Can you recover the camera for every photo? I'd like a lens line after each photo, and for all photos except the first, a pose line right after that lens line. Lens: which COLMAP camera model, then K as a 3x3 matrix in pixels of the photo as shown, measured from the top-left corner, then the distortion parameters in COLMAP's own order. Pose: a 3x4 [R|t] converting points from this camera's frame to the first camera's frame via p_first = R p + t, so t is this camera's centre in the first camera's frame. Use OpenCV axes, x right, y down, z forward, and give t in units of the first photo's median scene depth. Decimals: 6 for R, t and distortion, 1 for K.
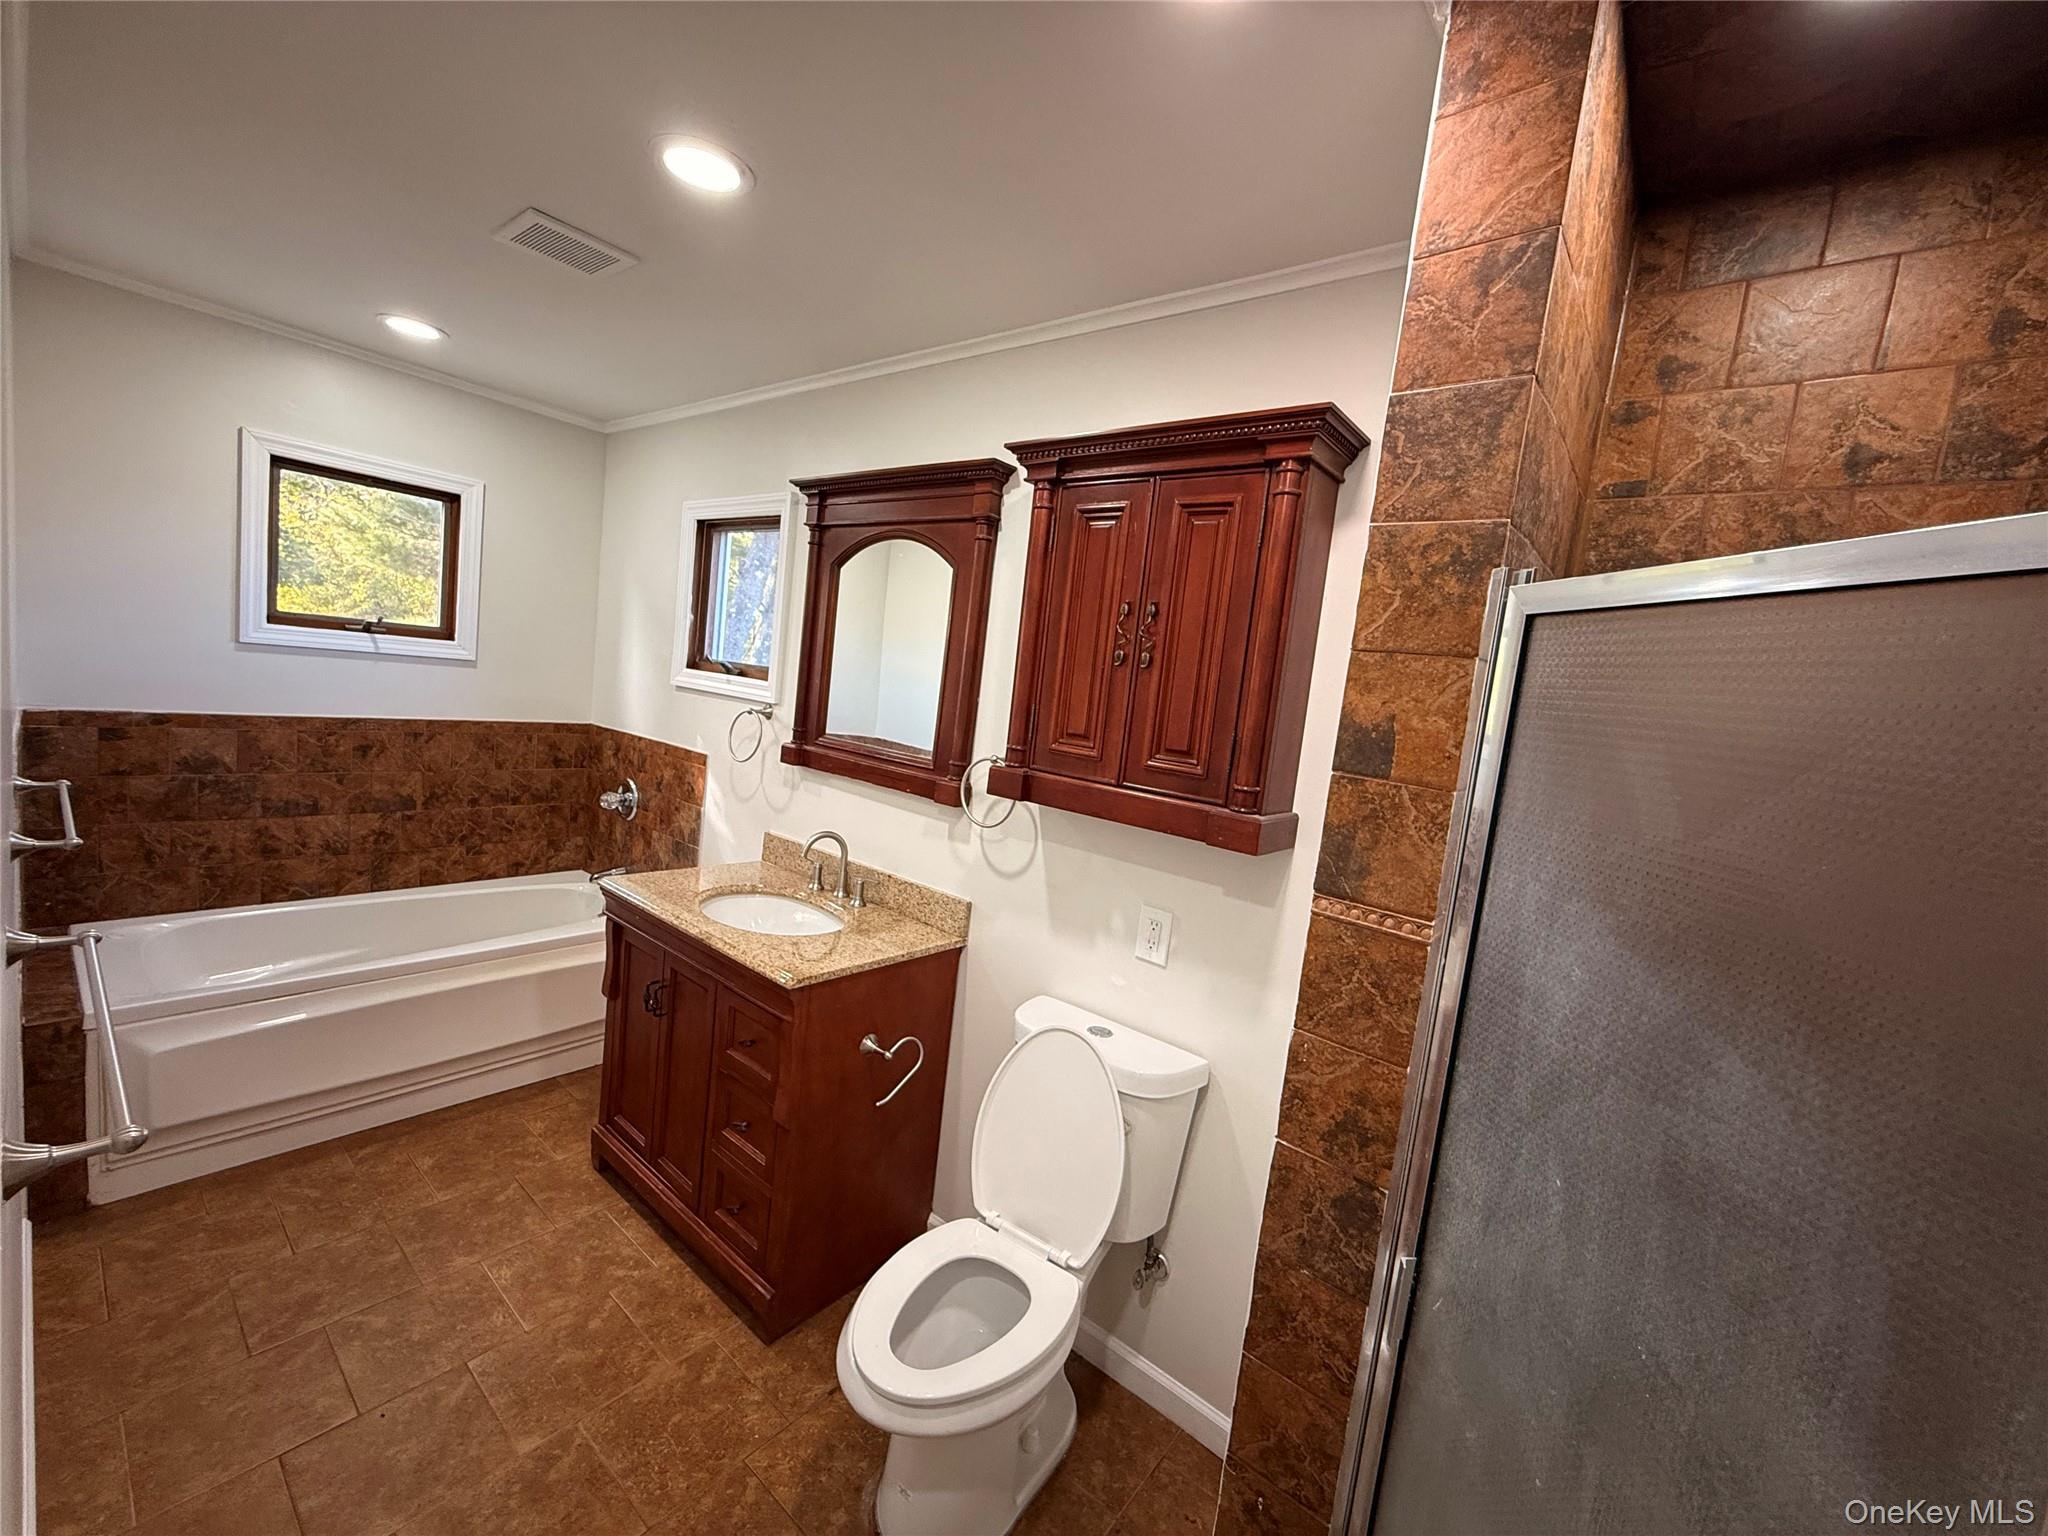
lens RADIAL K [[817.1, 0, 1017.0], [0, 817.1, 765.8], [0, 0, 1]] dist [0.002280, 0.000017]
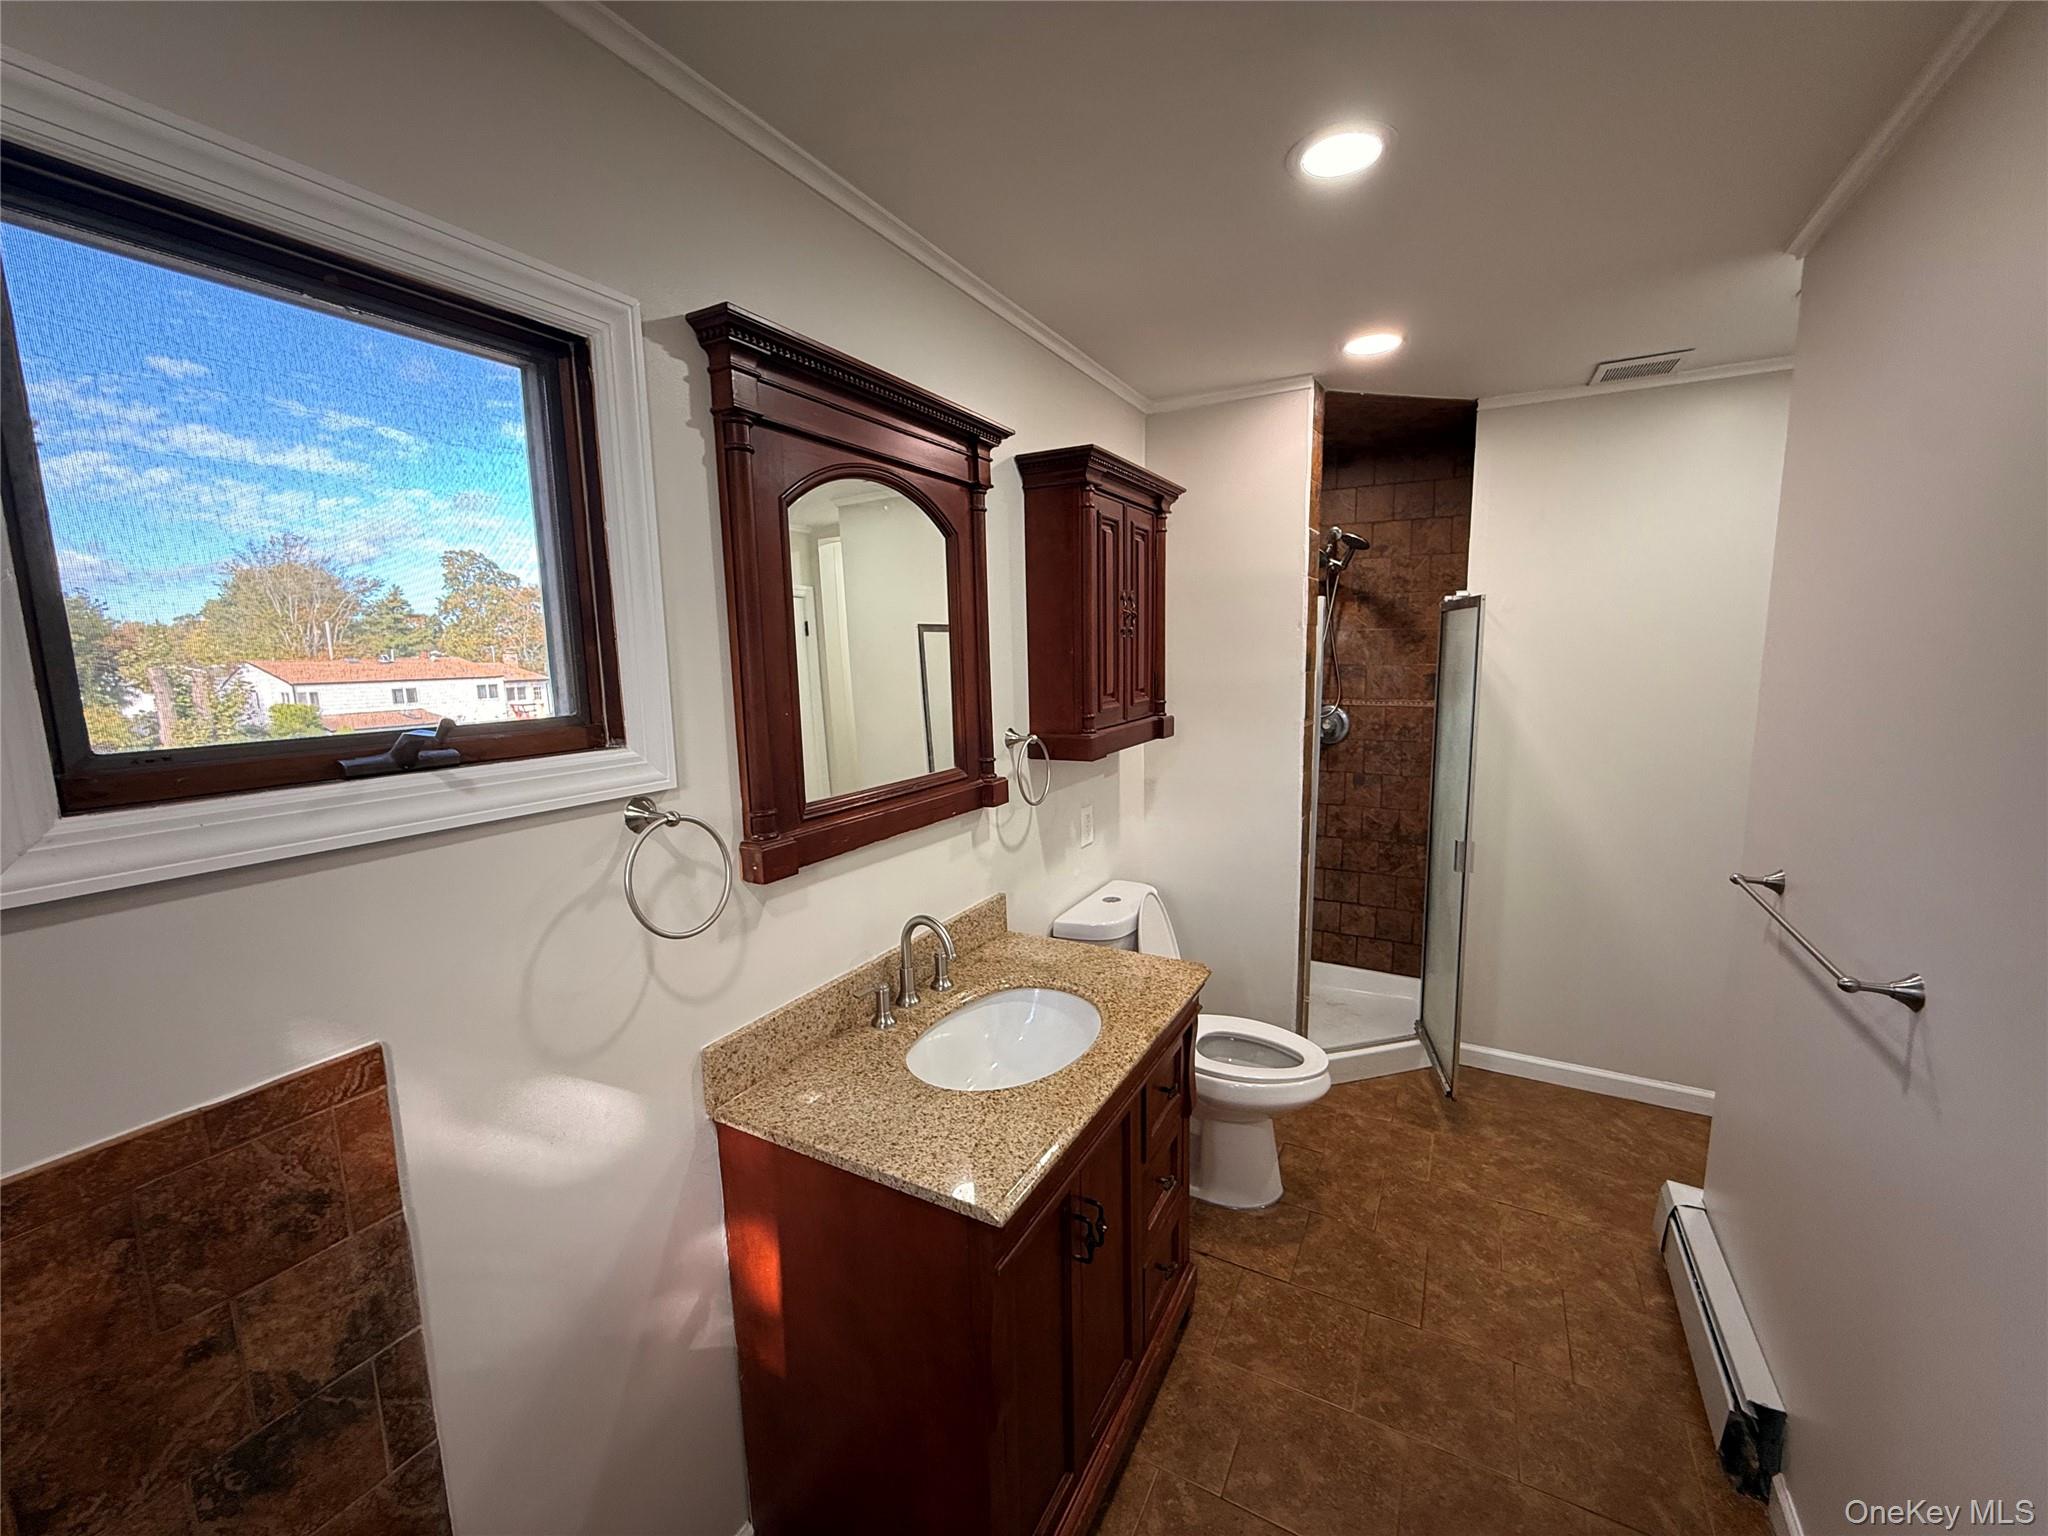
lens RADIAL K [[817.1, 0, 1017.0], [0, 817.1, 765.8], [0, 0, 1]] dist [0.002280, 0.000017]
pose [[-0.175072, -0.246478, 0.953204, -0.930092], [0.102936, 0.958269, 0.266694, -0.231137], [-0.979160, 0.144809, -0.142394, 1.074128]]
